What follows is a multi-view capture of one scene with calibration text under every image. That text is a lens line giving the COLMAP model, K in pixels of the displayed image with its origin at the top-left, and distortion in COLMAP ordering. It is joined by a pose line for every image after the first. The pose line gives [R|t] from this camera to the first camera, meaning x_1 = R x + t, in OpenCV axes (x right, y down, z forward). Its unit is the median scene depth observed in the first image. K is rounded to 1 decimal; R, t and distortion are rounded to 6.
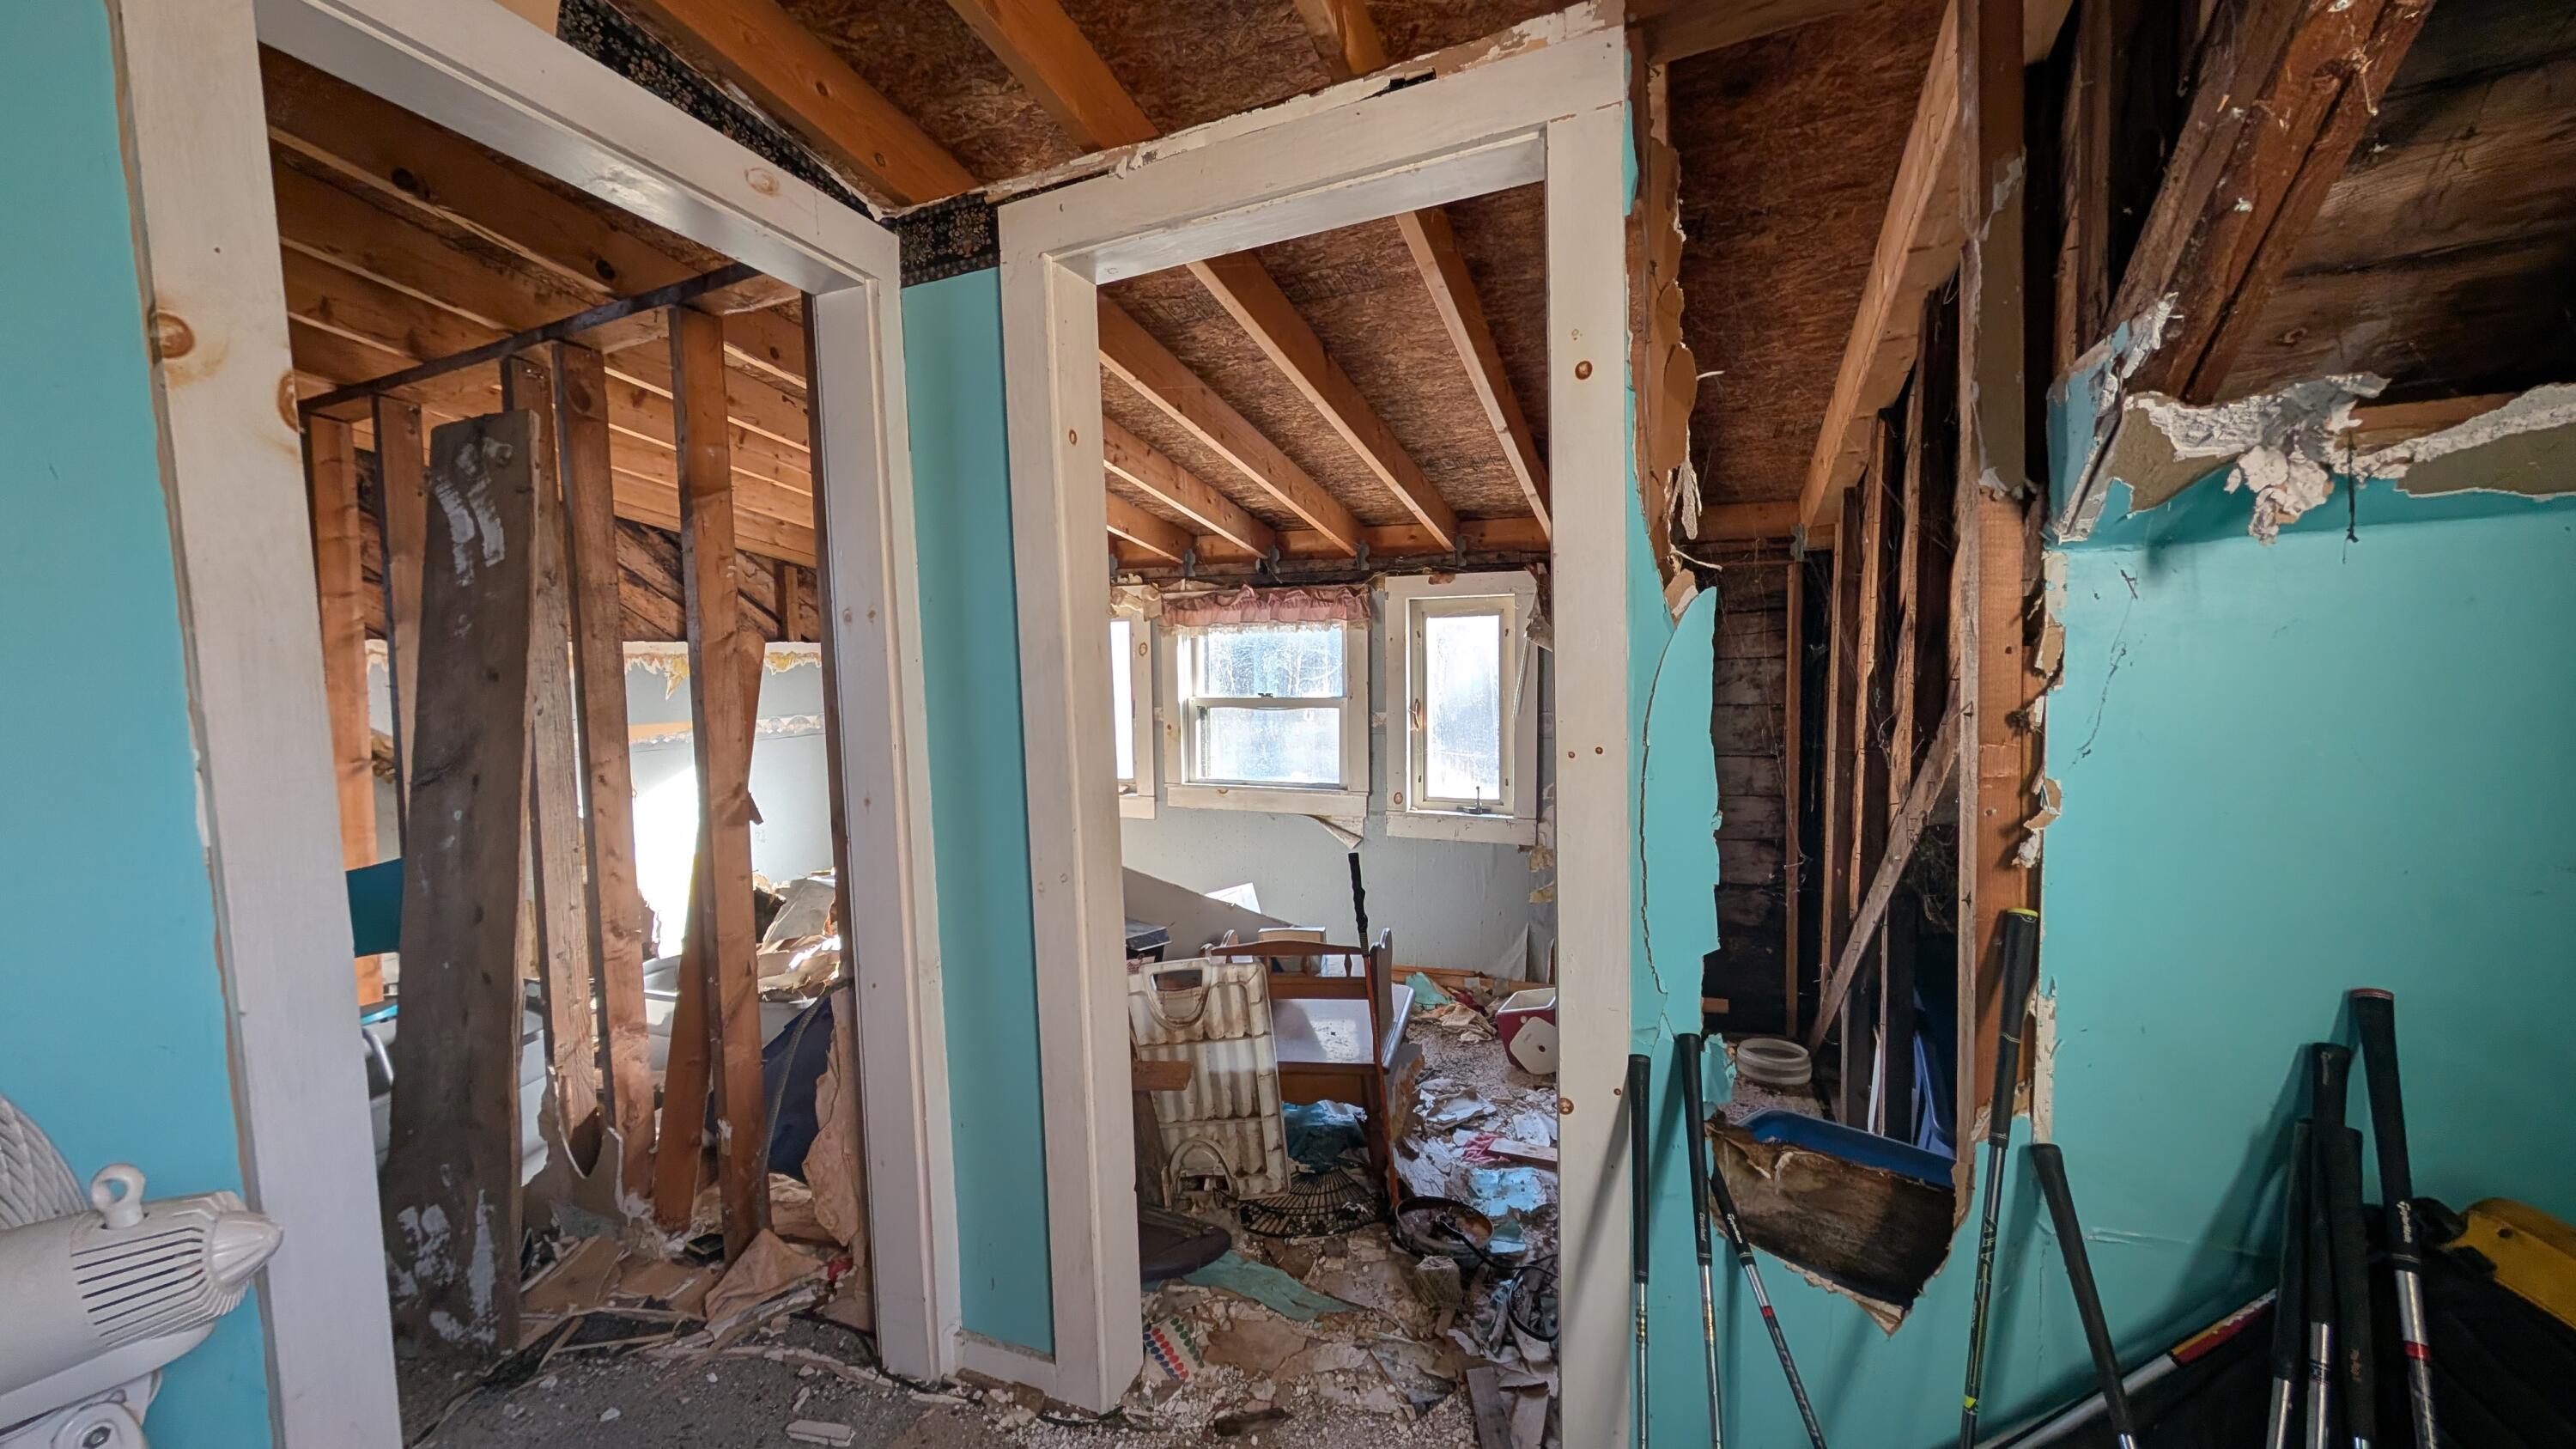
lens RADIAL K [[959.4, 0, 1288.1], [0, 959.4, 724.7], [0, 0, 1]] dist [0.000846, 0.000504]
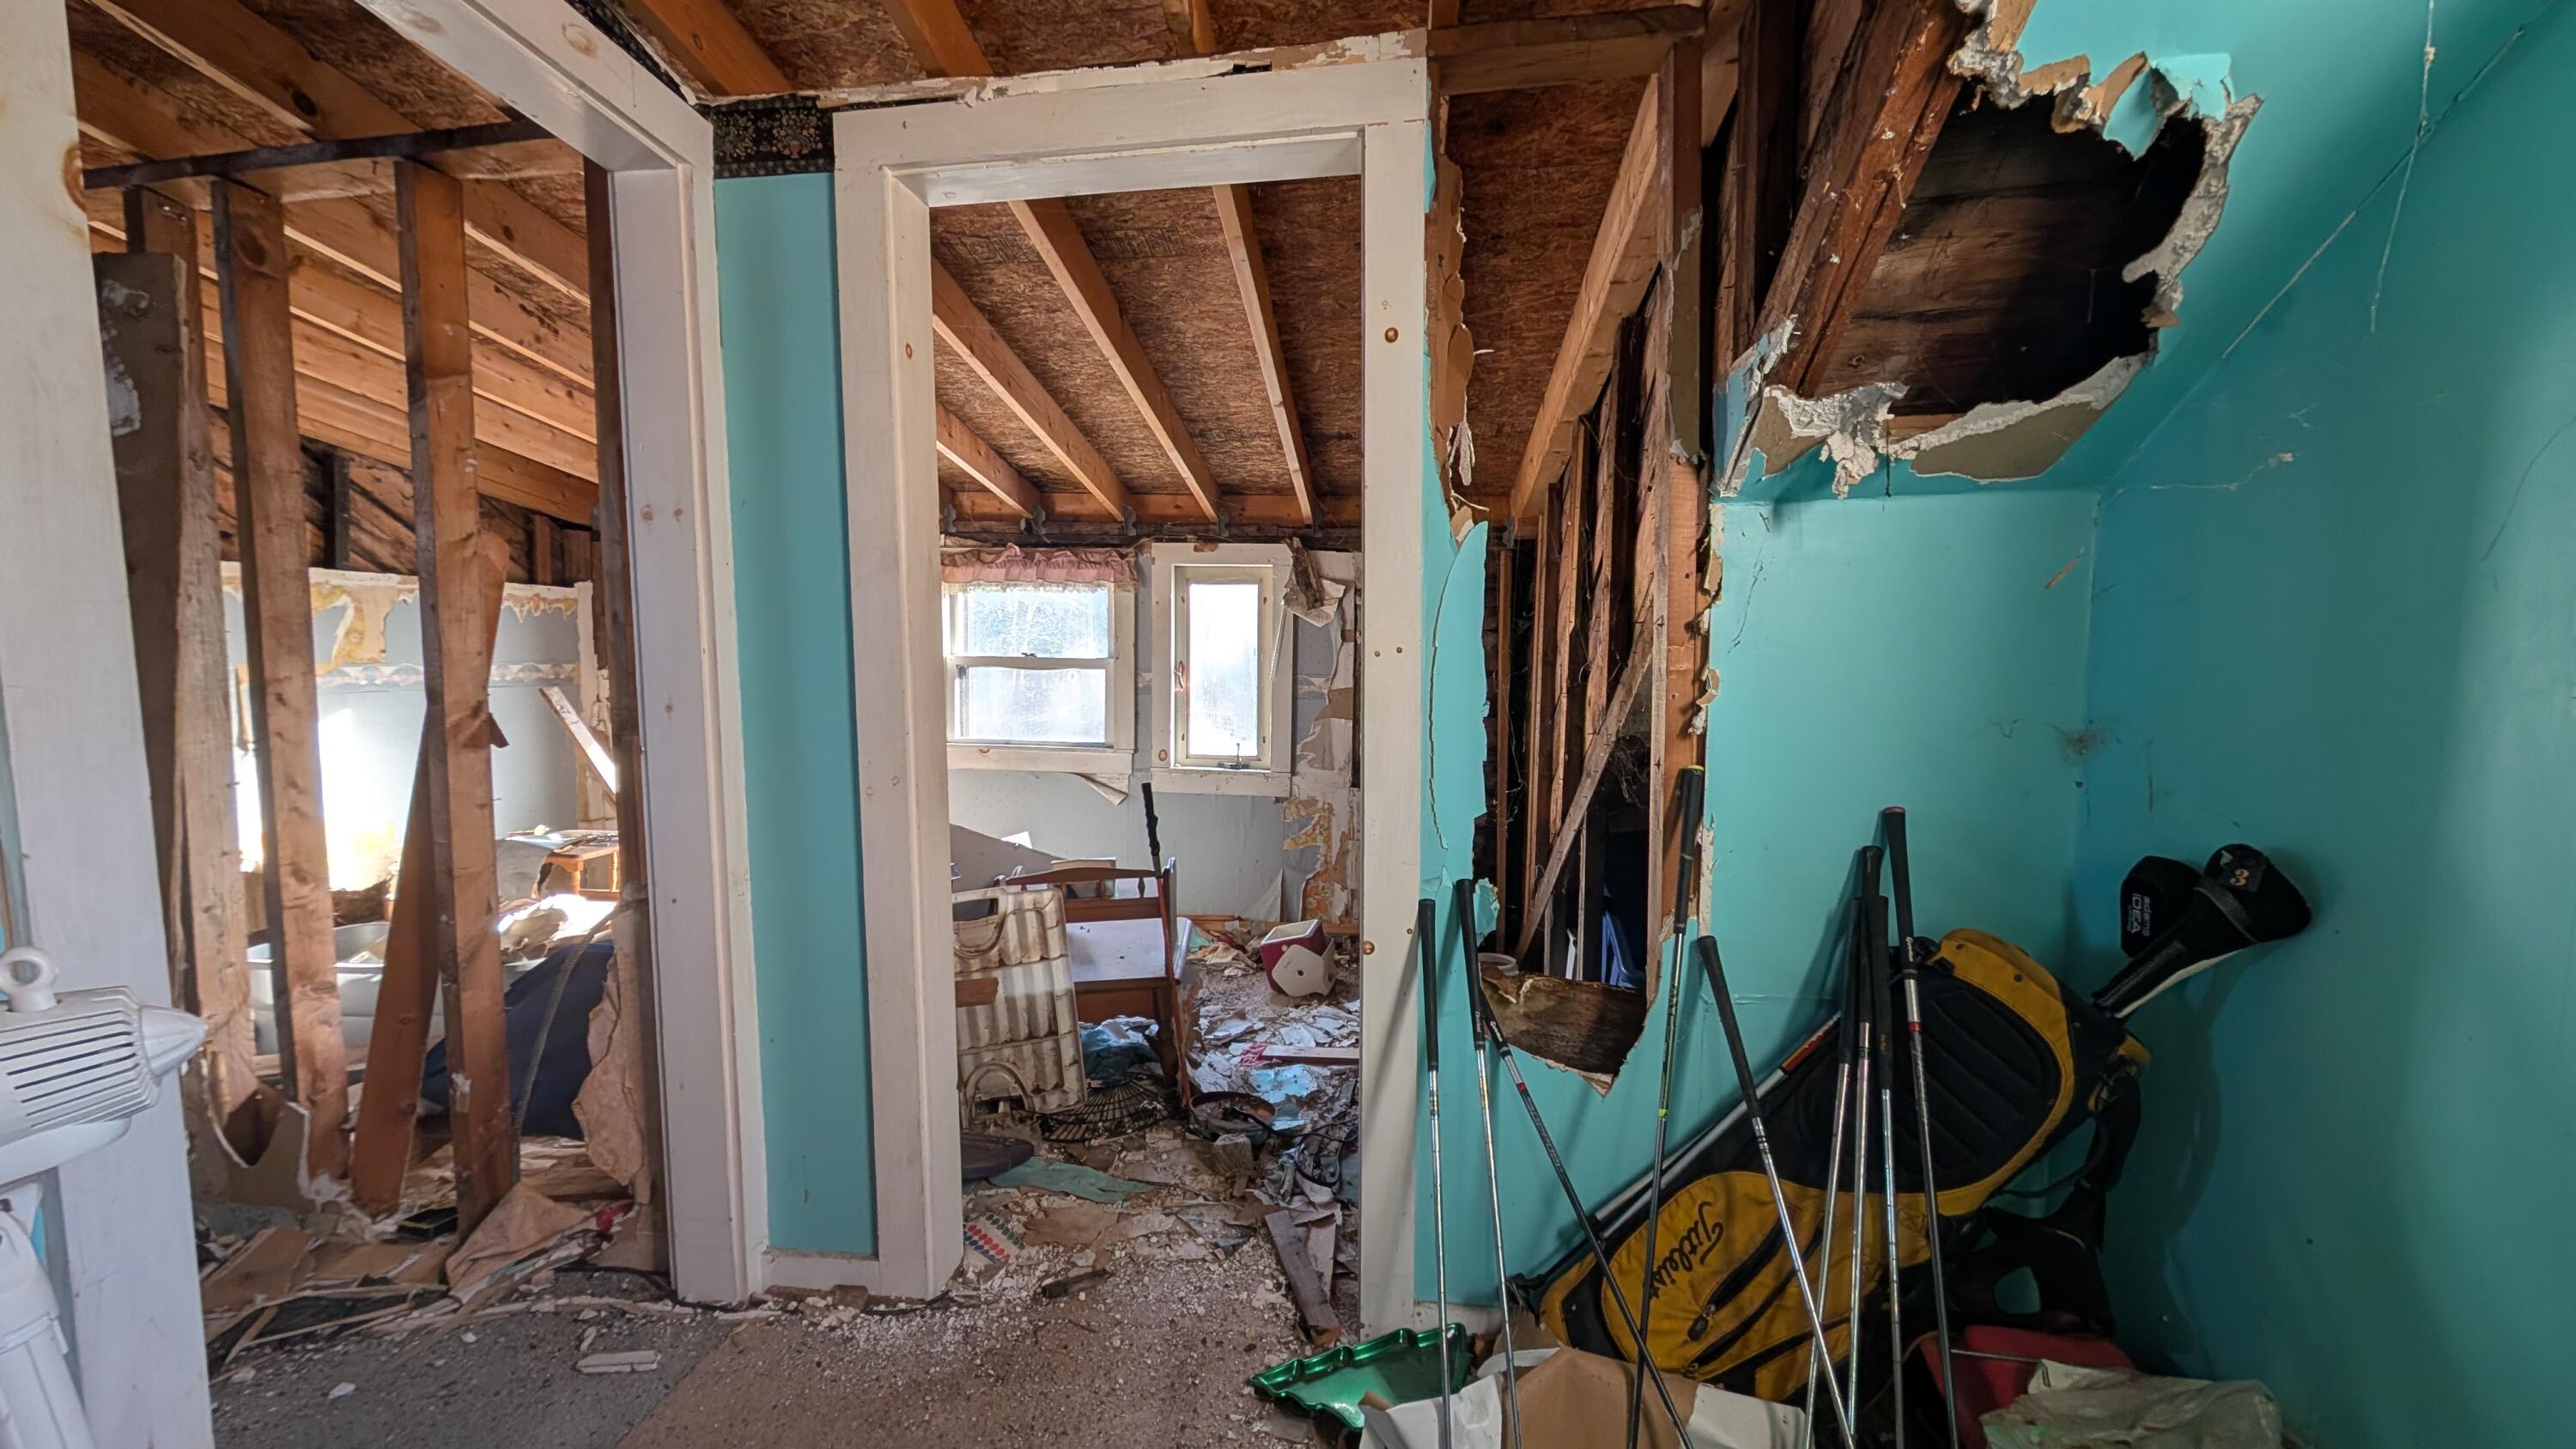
lens RADIAL K [[959.4, 0, 1285.2], [0, 959.4, 723.9], [0, 0, 1]] dist [0.000846, 0.000504]
pose [[0.959819, 0.006690, 0.280542, -0.117446], [-0.007801, 0.999966, 0.002842, 0.089071], [-0.280513, -0.004916, 0.959838, -0.097097]]
